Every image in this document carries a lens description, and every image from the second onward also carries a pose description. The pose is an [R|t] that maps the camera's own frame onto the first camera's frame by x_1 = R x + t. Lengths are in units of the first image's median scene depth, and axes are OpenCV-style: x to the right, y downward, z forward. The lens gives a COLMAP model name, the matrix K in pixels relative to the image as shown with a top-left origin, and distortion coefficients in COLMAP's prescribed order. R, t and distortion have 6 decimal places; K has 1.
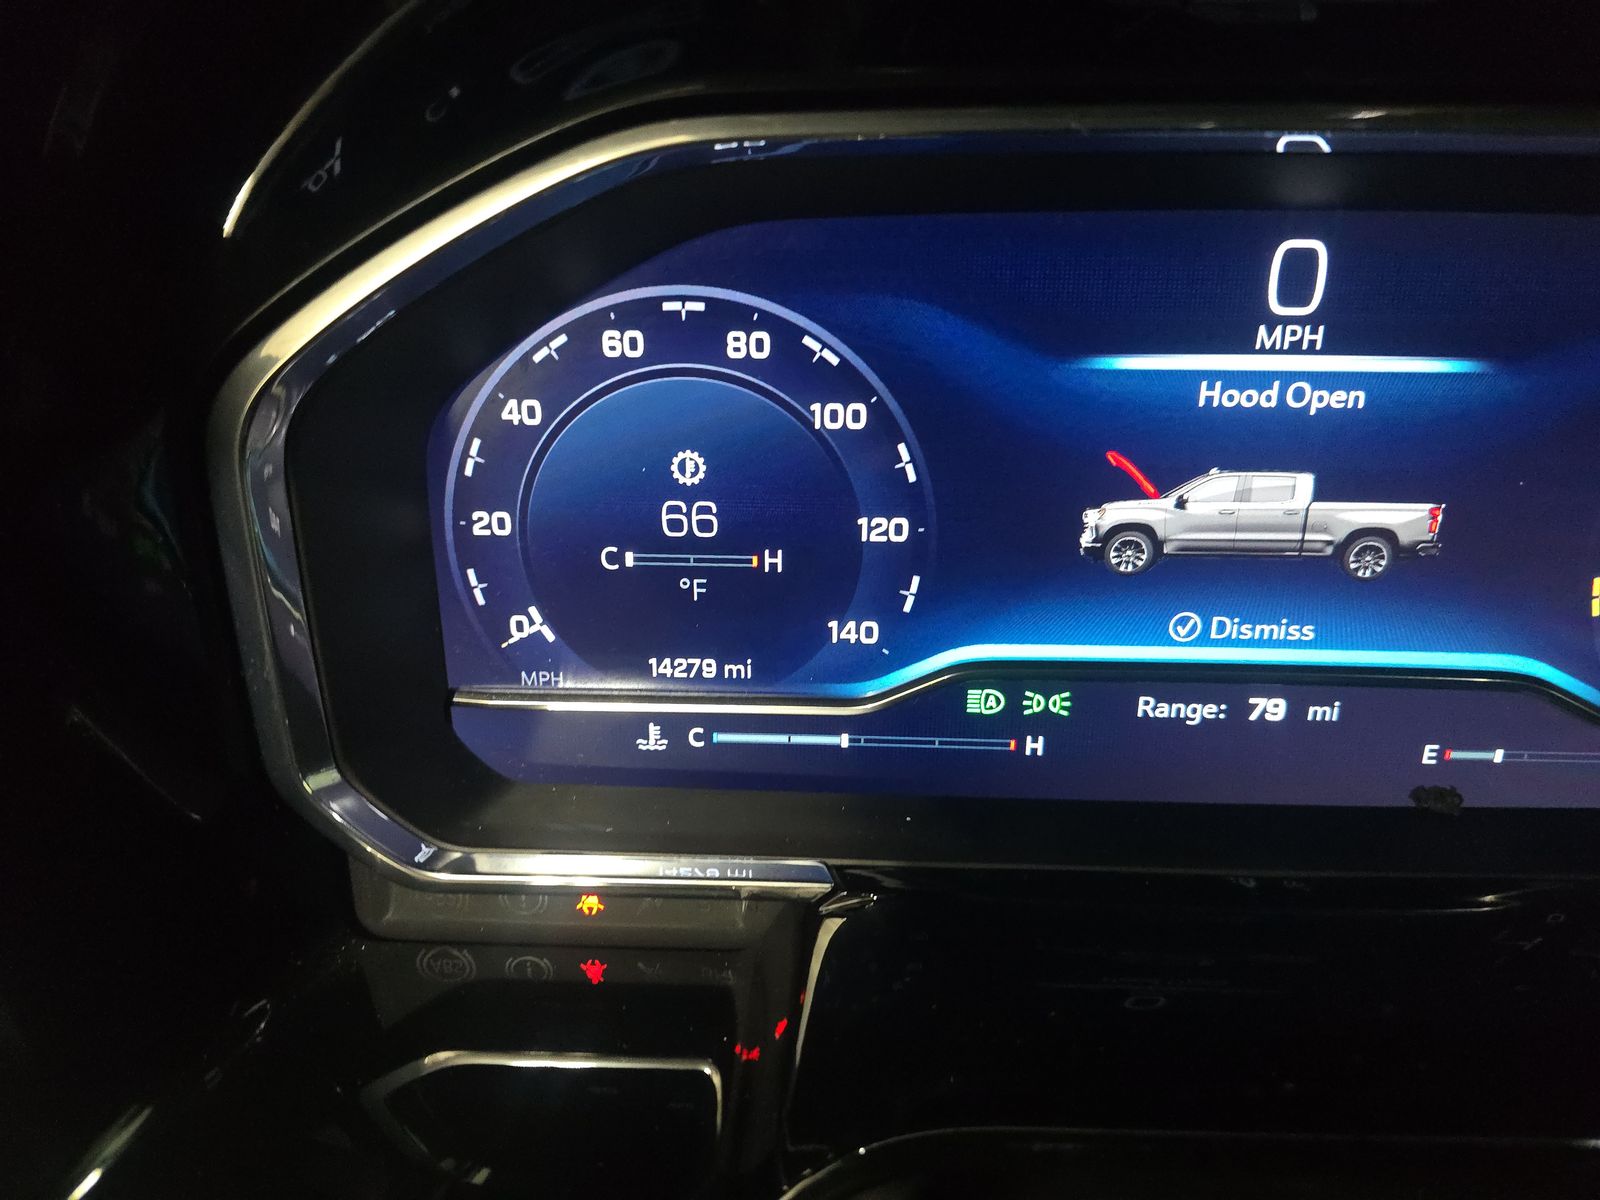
lens RADIAL K [[1061.5, 0, 779.4], [0, 1061.5, 572.0], [0, 0, 1]] dist [0.013938, -0.025070]
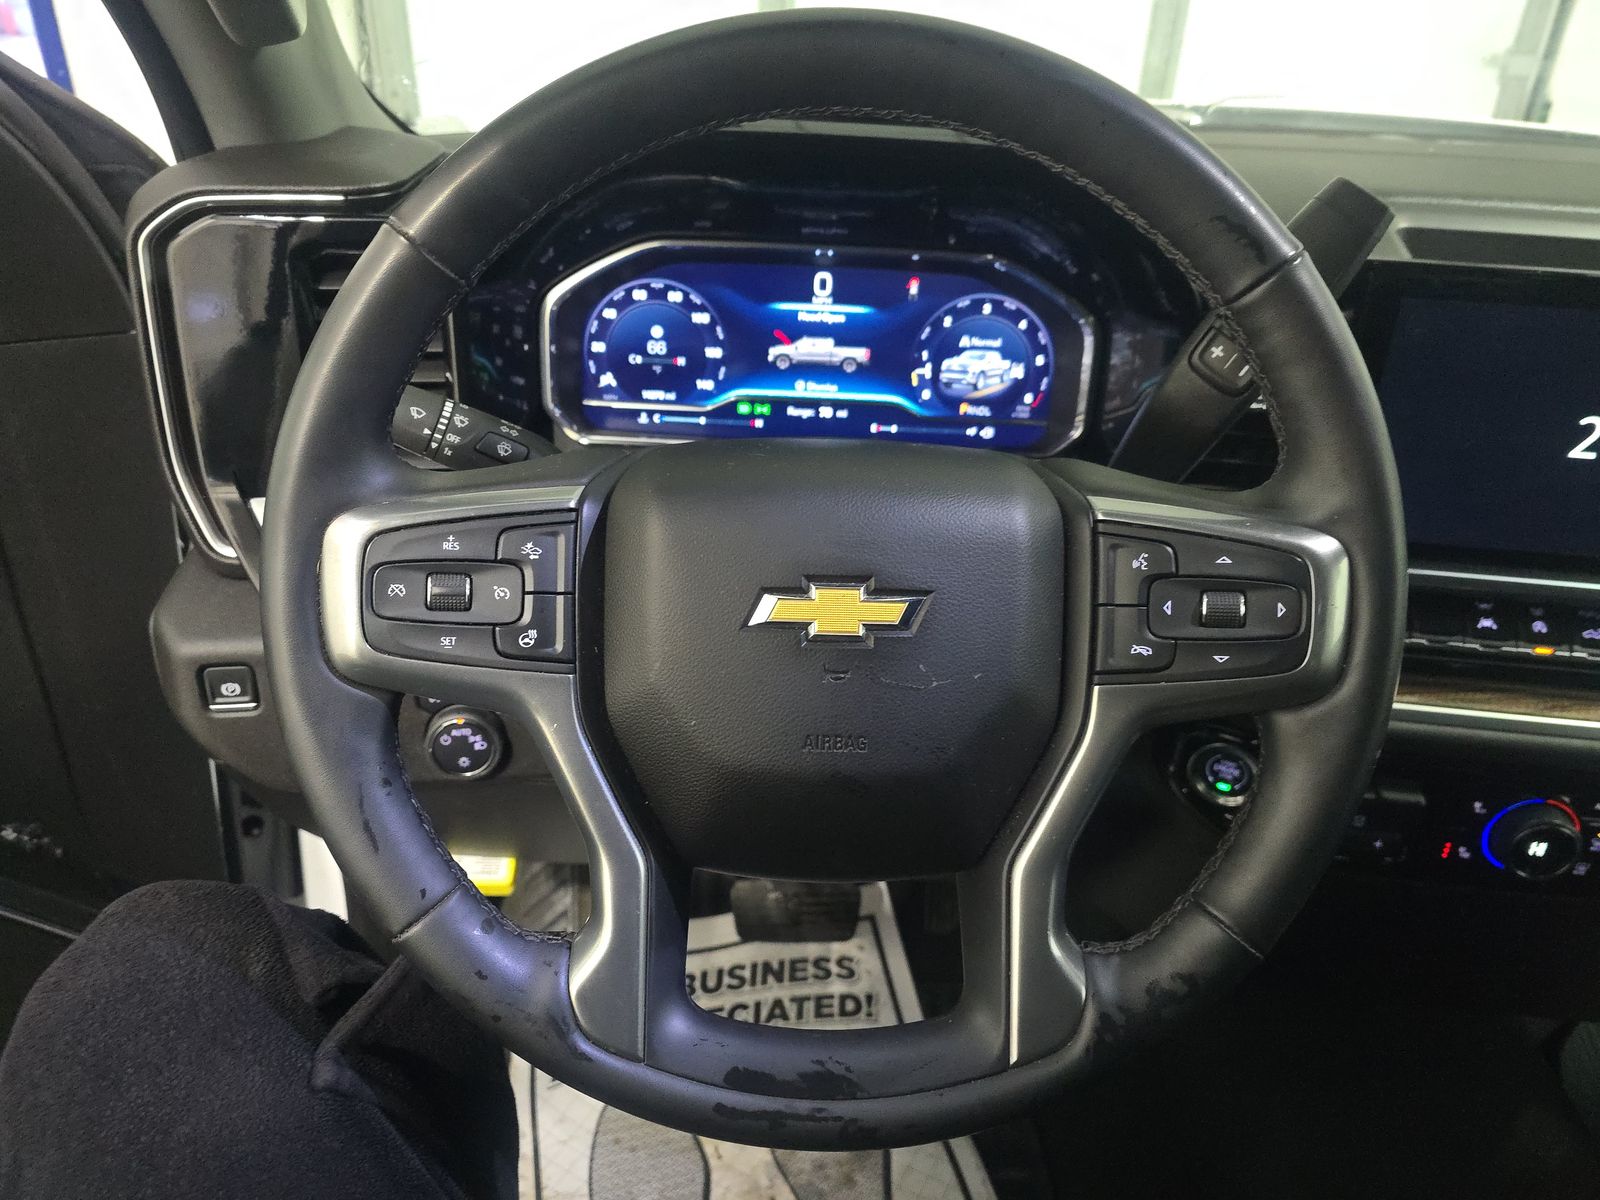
lens RADIAL K [[1061.5, 0, 789.6], [0, 1061.5, 596.9], [0, 0, 1]] dist [0.013938, -0.025070]
pose [[0.997353, 0.026159, 0.067844, 0.131597], [-0.027645, 0.999396, 0.021044, 0.677119], [-0.067253, -0.022864, 0.997474, -2.494464]]
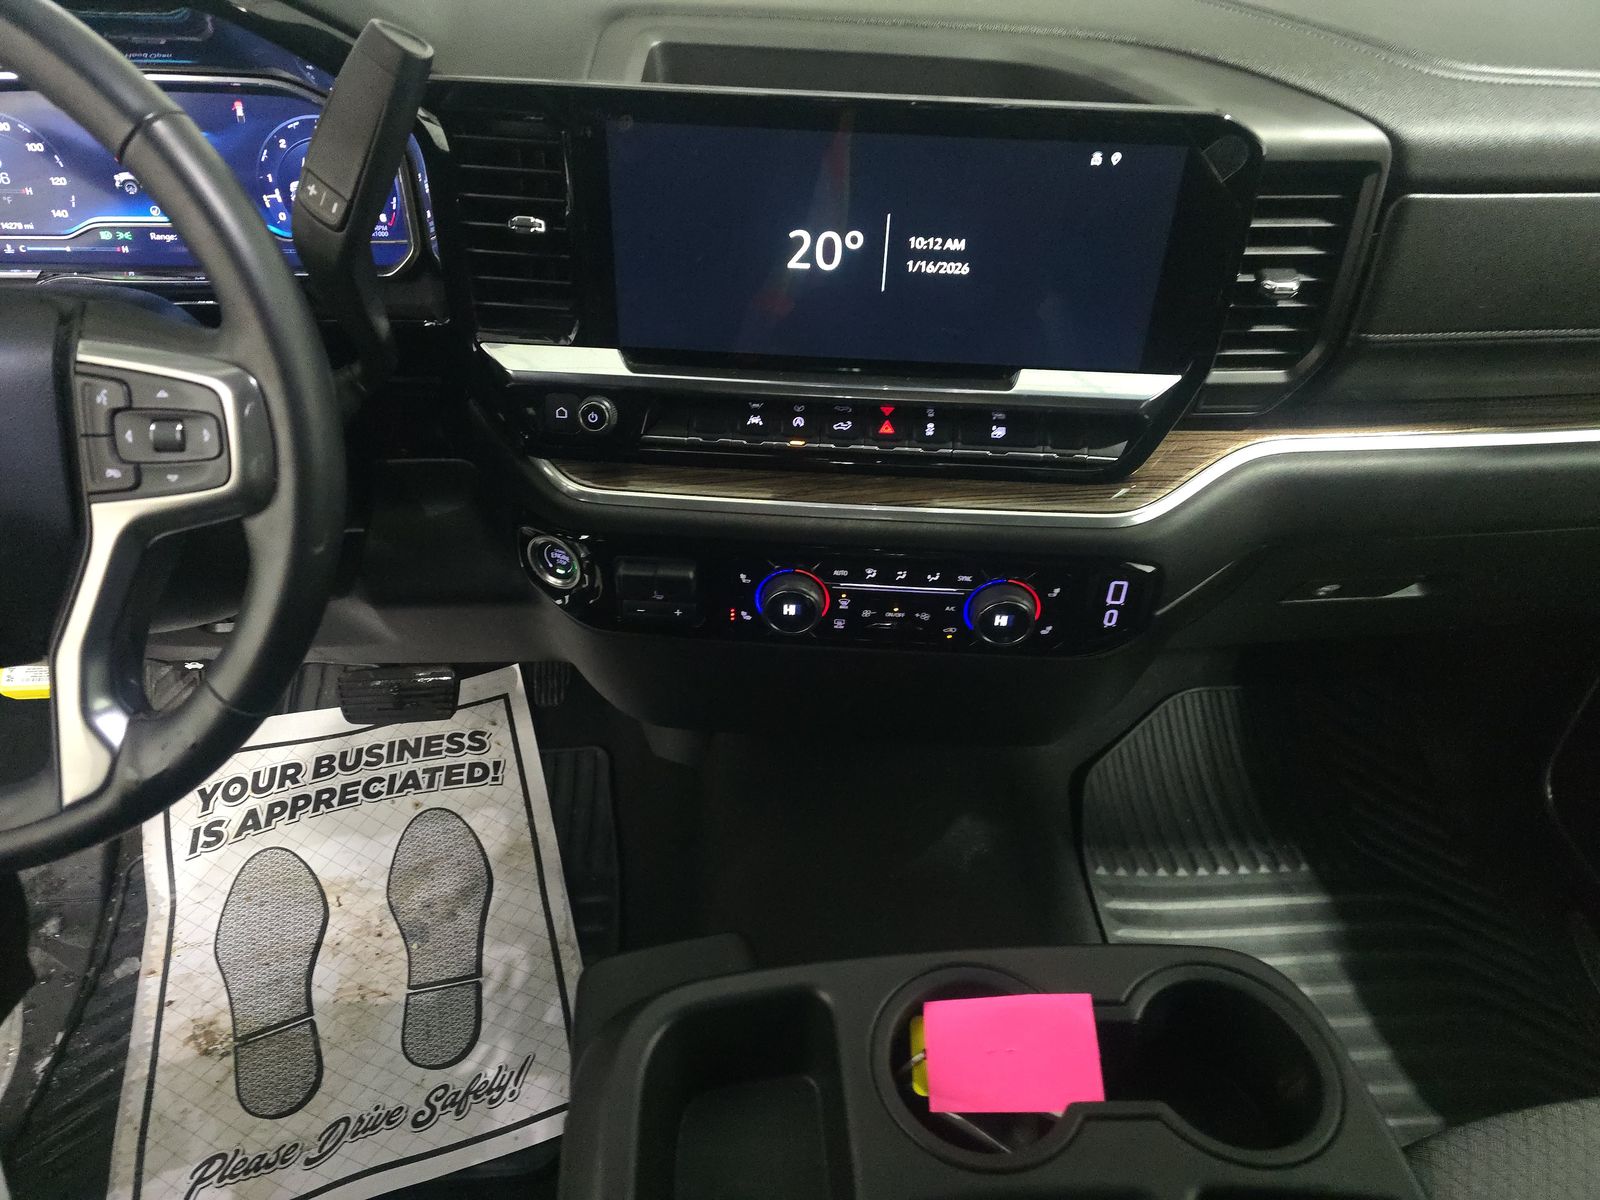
lens RADIAL K [[1061.5, 0, 815.1], [0, 1061.5, 597.1], [0, 0, 1]] dist [0.013938, -0.025070]
pose [[0.988057, -0.039240, 0.149011, 2.036735], [0.005892, 0.975946, 0.217933, 0.565950], [-0.153978, -0.214452, 0.964521, -3.142869]]
